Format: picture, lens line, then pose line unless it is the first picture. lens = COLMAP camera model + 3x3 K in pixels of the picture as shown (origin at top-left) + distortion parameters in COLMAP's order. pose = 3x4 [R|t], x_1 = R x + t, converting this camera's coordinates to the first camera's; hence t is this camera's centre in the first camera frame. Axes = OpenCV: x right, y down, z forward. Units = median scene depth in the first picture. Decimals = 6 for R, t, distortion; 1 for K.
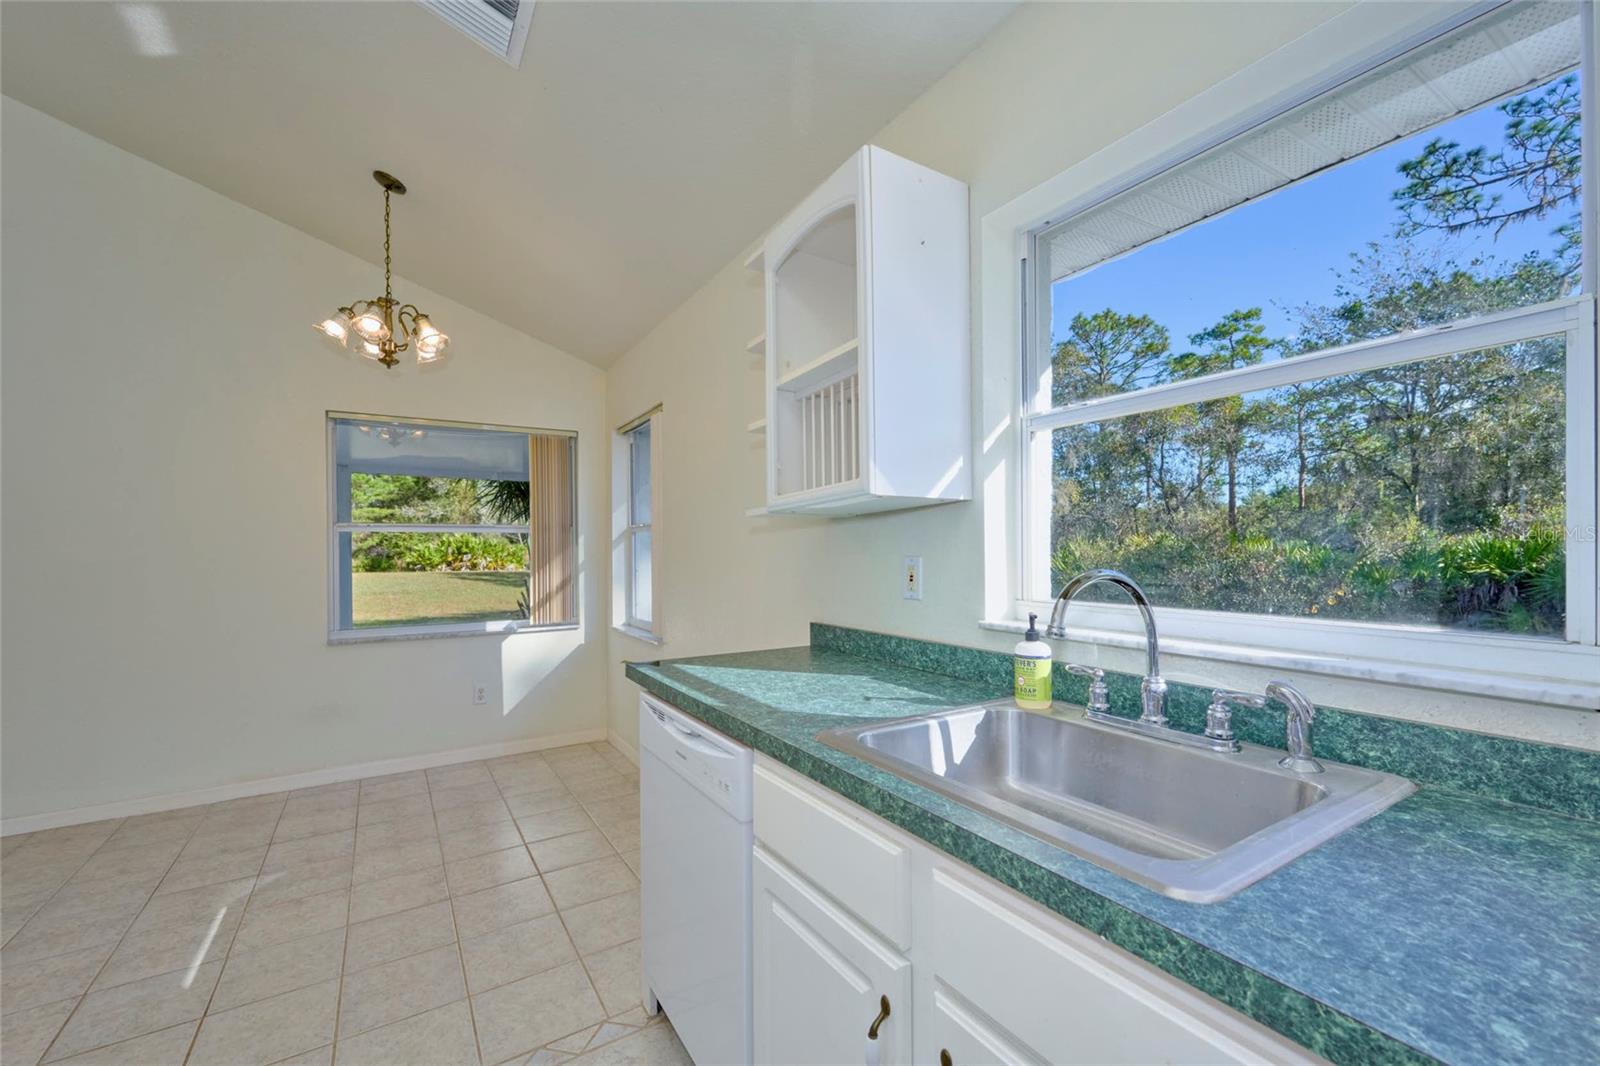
lens RADIAL K [[640.5, 0, 804.5], [0, 640.5, 551.0], [0, 0, 1]] dist [-0.000910, 0.001099]
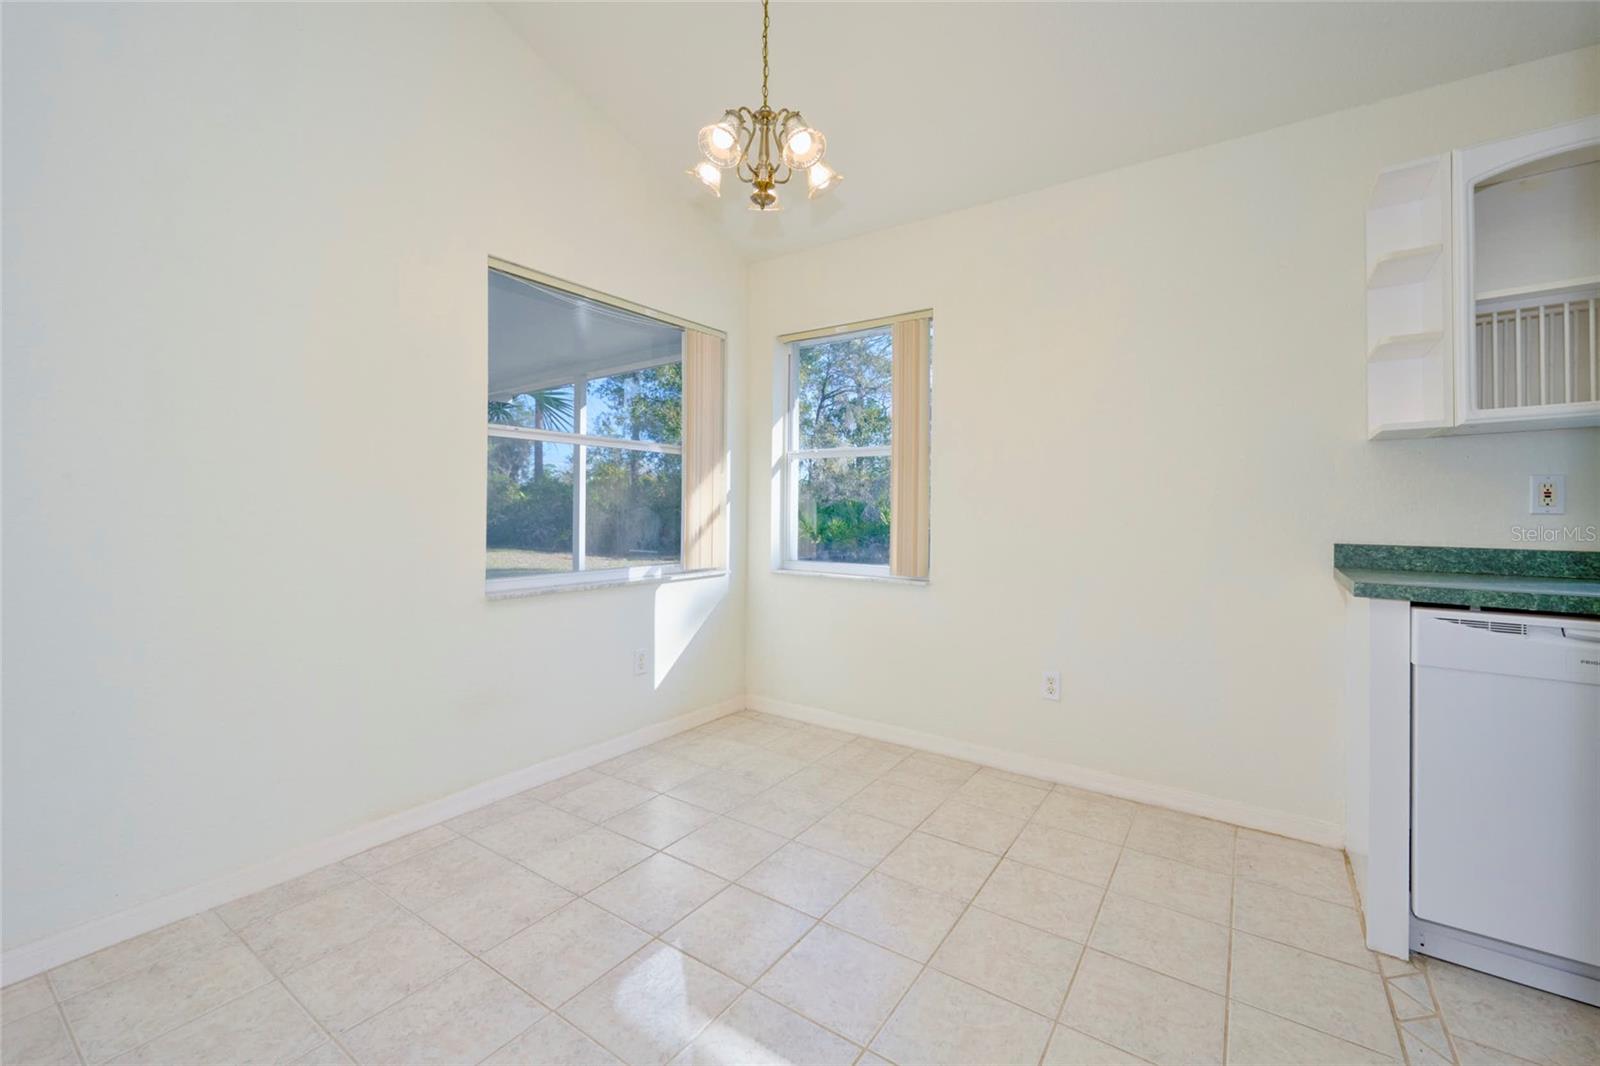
lens RADIAL K [[662.8, 0, 799.9], [0, 662.8, 503.6], [0, 0, 1]] dist [0.000744, 0.000831]
pose [[0.922565, 0.017264, 0.385454, -1.878826], [-0.016275, 0.999851, -0.005827, 0.108699], [-0.385497, -0.000897, 0.922708, 0.582844]]
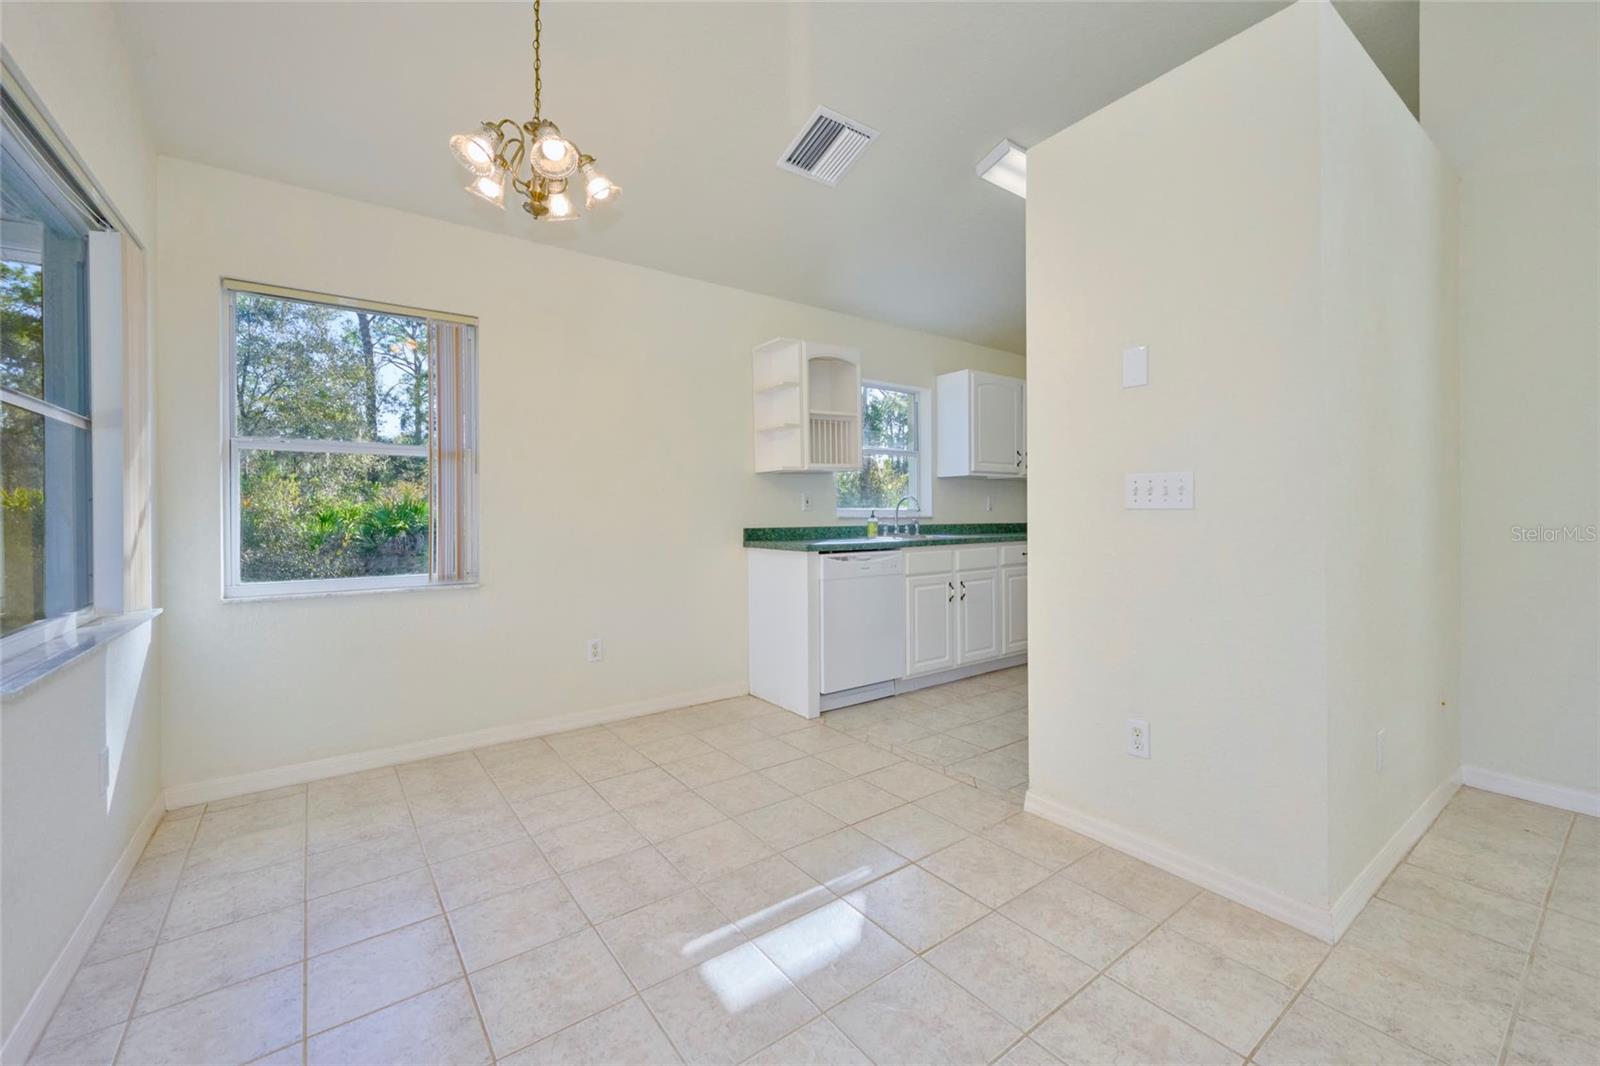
lens RADIAL K [[651.3, 0, 803.9], [0, 651.3, 513.1], [0, 0, 1]] dist [0.000229, 0.000537]
pose [[-0.072416, 0.001182, 0.997374, -2.992518], [0.001967, 0.999998, -0.001042, 0.111269], [-0.997373, 0.001886, -0.072418, 1.553577]]
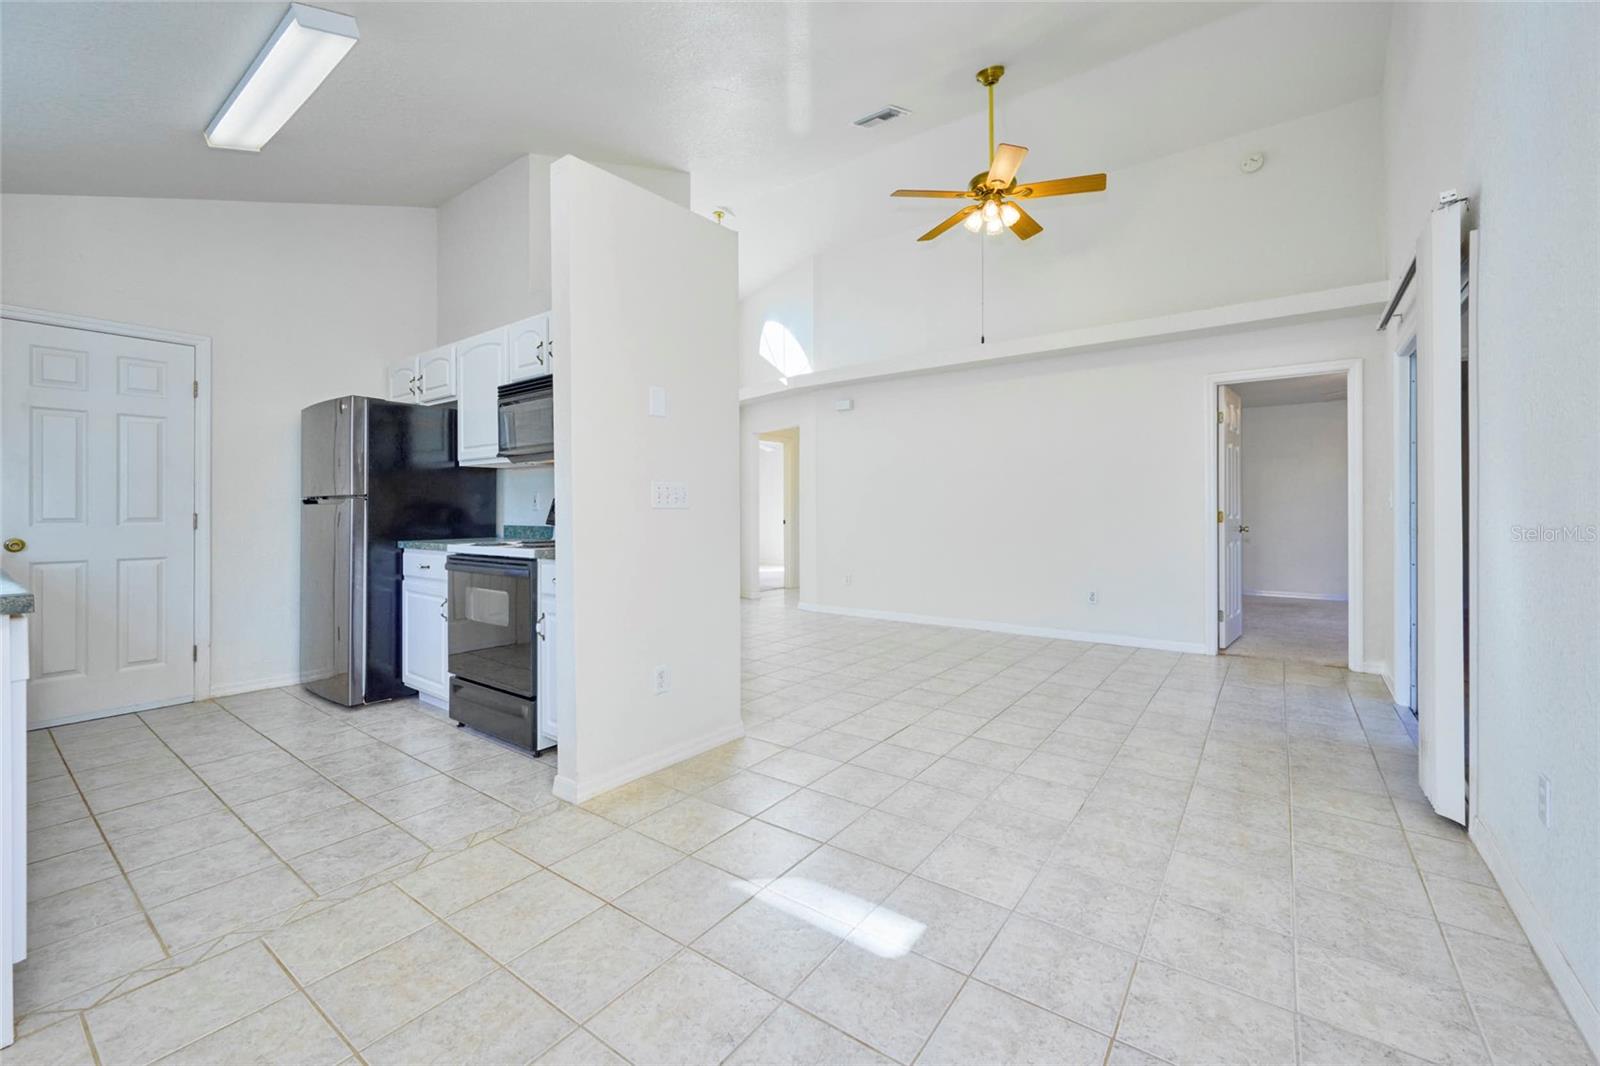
lens RADIAL K [[633.7, 0, 789.3], [0, 633.7, 507.4], [0, 0, 1]] dist [0.005811, 0.000049]
pose [[-0.940299, 0.004707, -0.340317, -1.135572], [0.006543, 0.999970, -0.004249, 0.110298], [0.340287, -0.006222, -0.940301, 2.737265]]
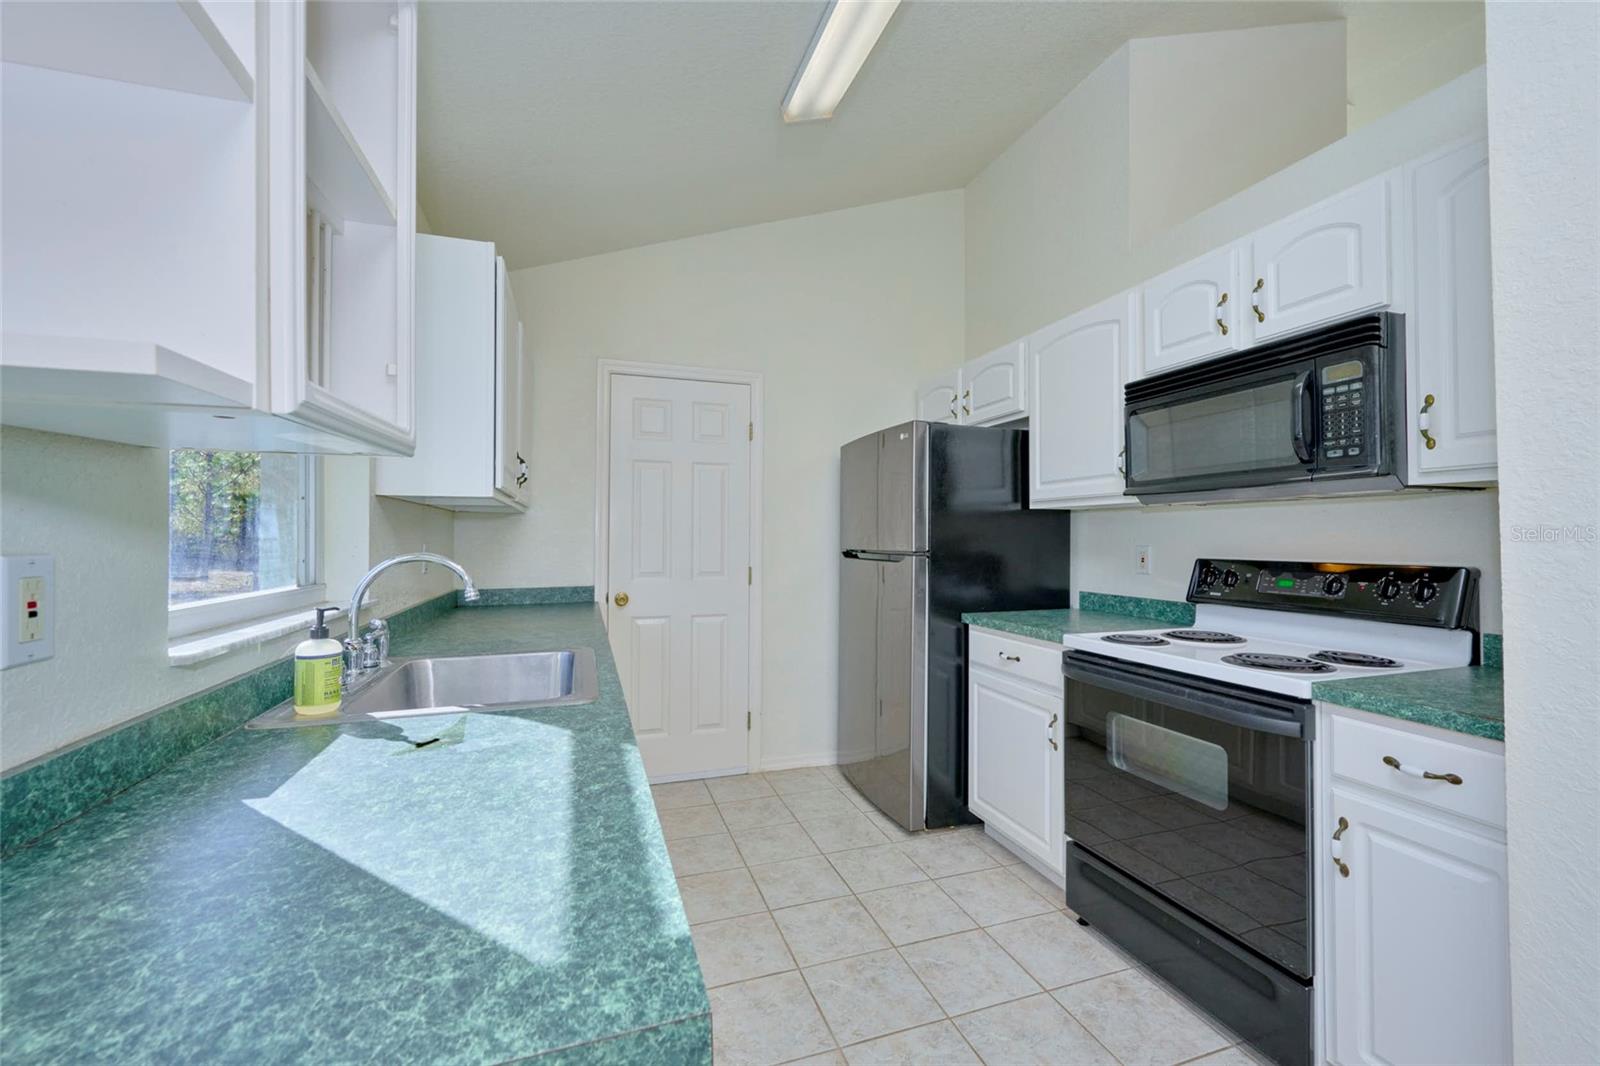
lens RADIAL K [[643.5, 0, 800.0], [0, 643.5, 533.0], [0, 0, 1]] dist [0.015414, 0.000018]
pose [[-0.968728, -0.000599, 0.248123, -0.484687], [-0.003294, 0.999940, -0.010446, -0.000695], [-0.248102, -0.010937, -0.968672, 1.696522]]
